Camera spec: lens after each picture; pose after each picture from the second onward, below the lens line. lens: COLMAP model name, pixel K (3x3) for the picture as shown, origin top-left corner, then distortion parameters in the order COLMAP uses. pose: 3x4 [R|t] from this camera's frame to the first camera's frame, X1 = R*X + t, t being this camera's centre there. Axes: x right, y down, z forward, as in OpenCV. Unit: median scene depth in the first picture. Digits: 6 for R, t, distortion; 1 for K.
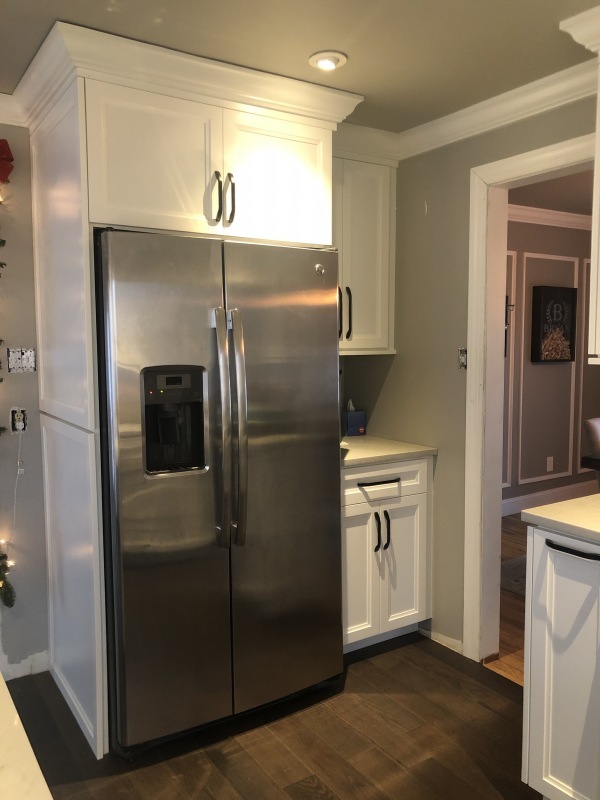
lens RADIAL K [[654.6, 0, 296.1], [0, 654.6, 396.1], [0, 0, 1]] dist [0.057138, -0.083787]
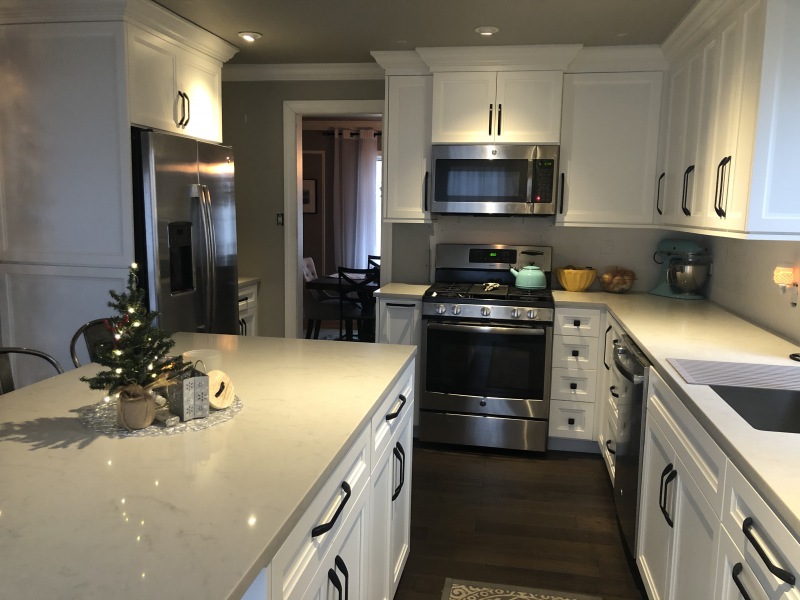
lens RADIAL K [[654.6, 0, 400.0], [0, 654.6, 300.0], [0, 0, 1]] dist [0.057138, -0.083787]
pose [[0.694369, -0.082037, 0.714928, -0.882031], [0.037039, 0.996238, 0.078343, 0.031175], [-0.718666, -0.027919, 0.694795, -0.411353]]
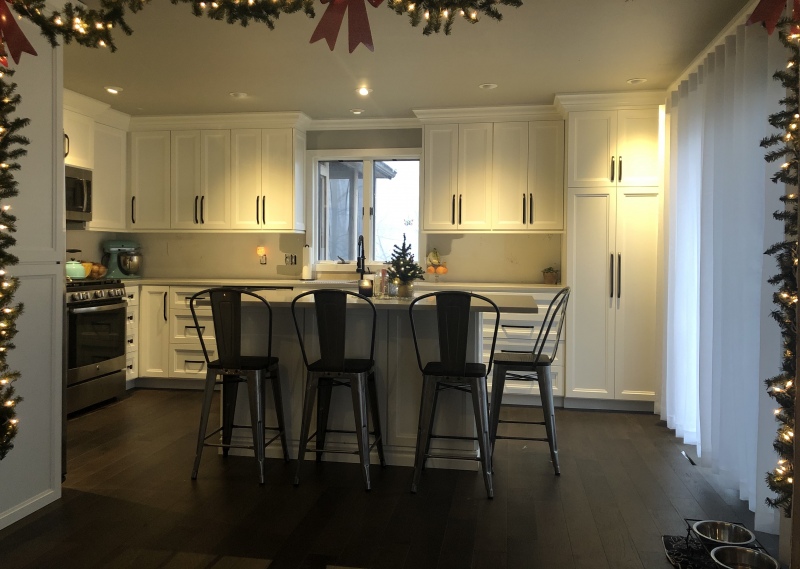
lens RADIAL K [[671.8, 0, 389.8], [0, 671.8, 262.4], [0, 0, 1]] dist [0.010463, 0.001762]
pose [[-0.722633, -0.013885, 0.691092, -1.731018], [0.050496, 0.996066, 0.072813, -0.016903], [-0.689385, 0.087515, -0.719090, 1.457280]]
